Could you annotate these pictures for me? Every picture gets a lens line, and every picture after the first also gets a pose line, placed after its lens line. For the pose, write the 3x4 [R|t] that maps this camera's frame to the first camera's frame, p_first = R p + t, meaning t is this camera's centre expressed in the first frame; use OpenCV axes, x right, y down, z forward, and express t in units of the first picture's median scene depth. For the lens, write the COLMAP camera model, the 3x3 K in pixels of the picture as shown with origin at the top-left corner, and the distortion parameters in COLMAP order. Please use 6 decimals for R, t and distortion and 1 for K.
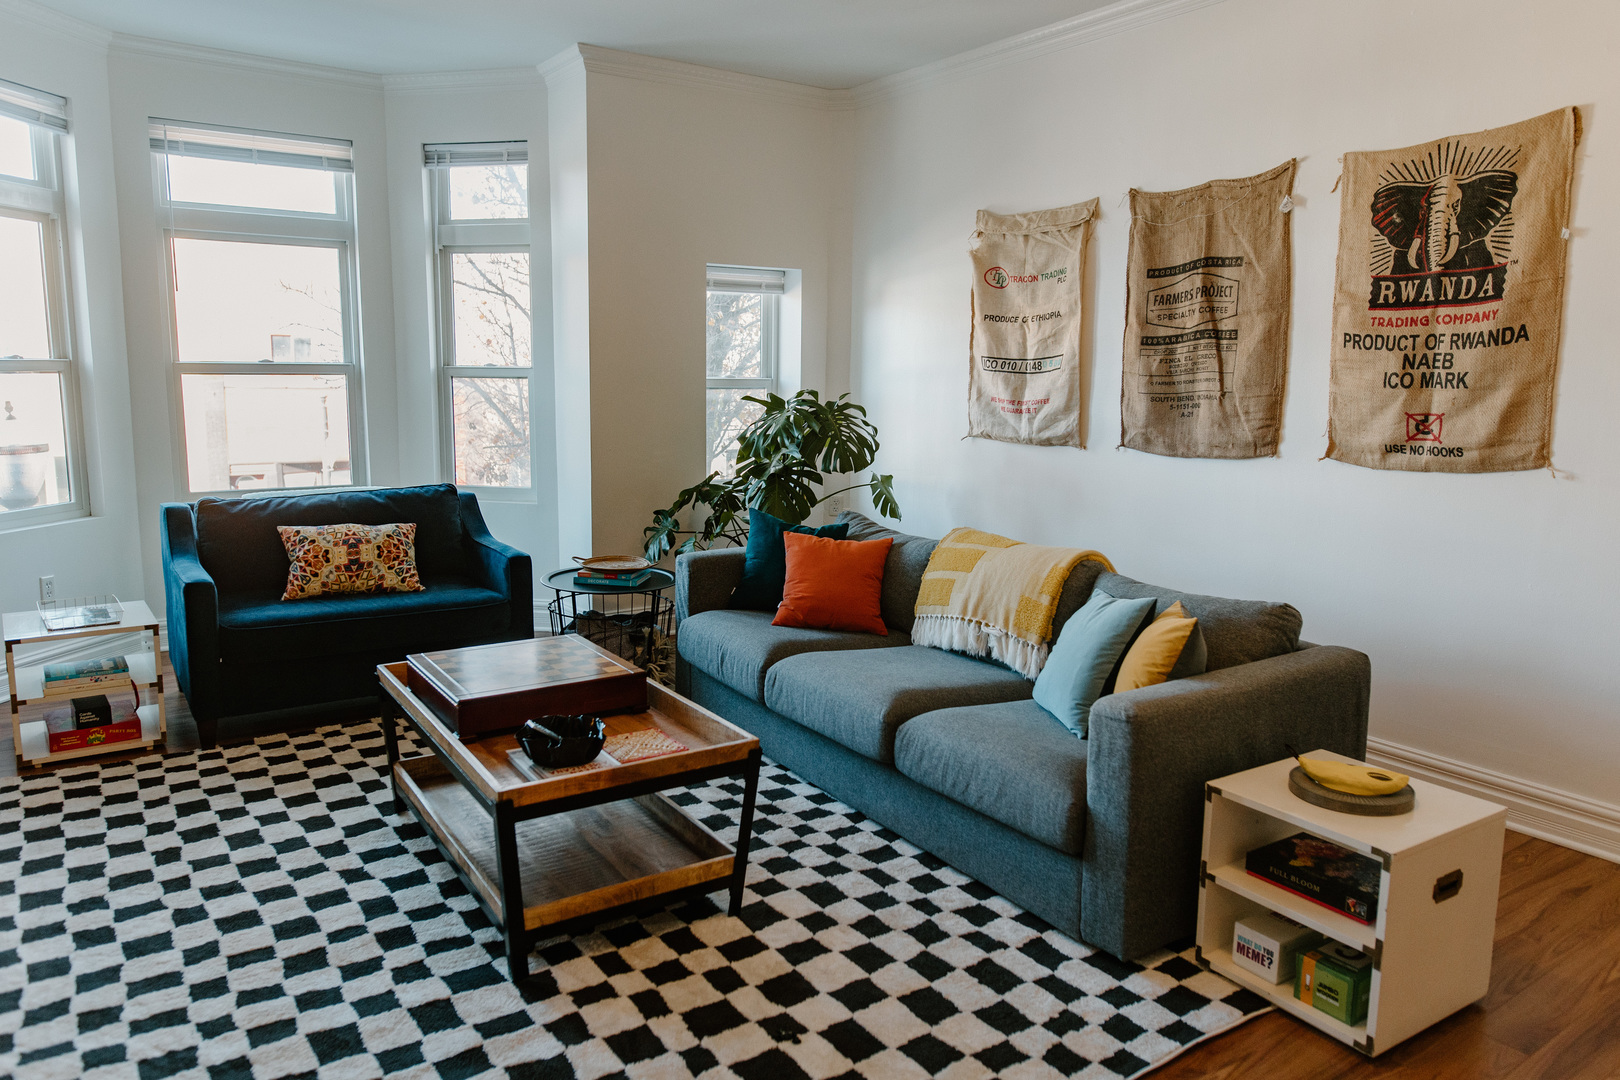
lens RADIAL K [[1105.2, 0, 815.5], [0, 1105.2, 531.0], [0, 0, 1]] dist [0.000782, -0.003060]
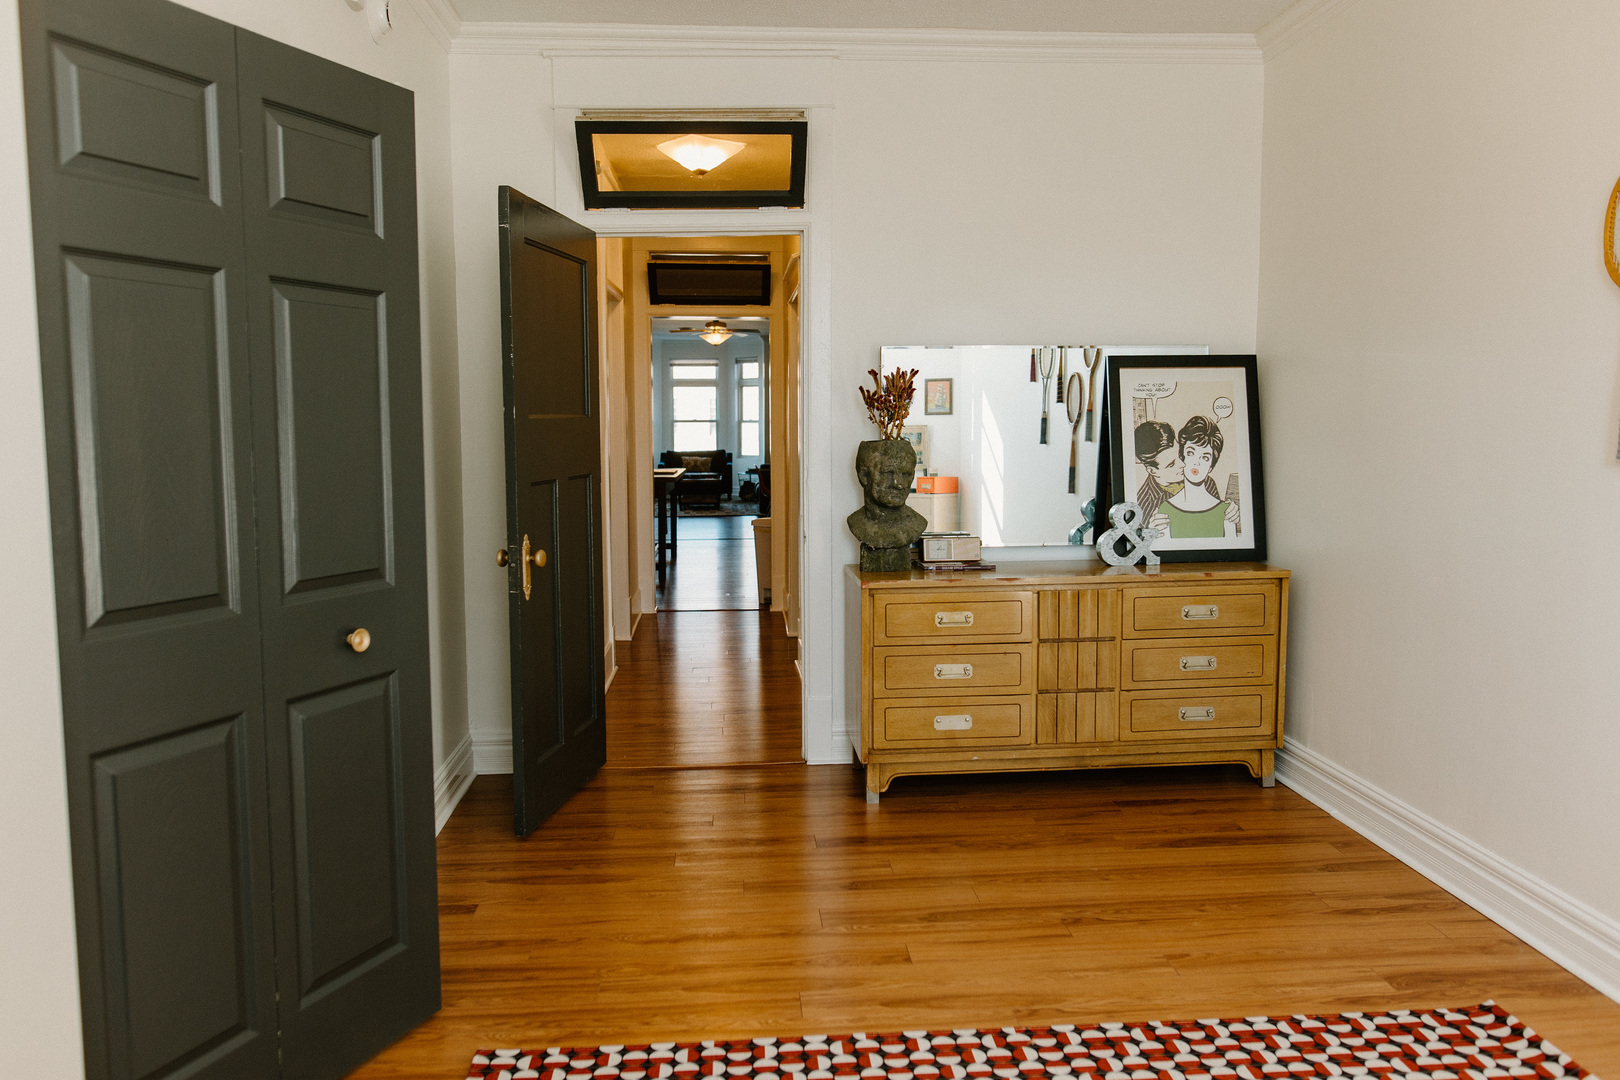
lens RADIAL K [[1137.9, 0, 807.3], [0, 1137.9, 530.5], [0, 0, 1]] dist [-0.004170, -0.001718]
pose [[0.862508, 0.034956, -0.504835, 2.206477], [-0.064002, 0.997136, -0.040304, 0.435276], [0.501980, 0.067073, 0.862274, -2.588154]]
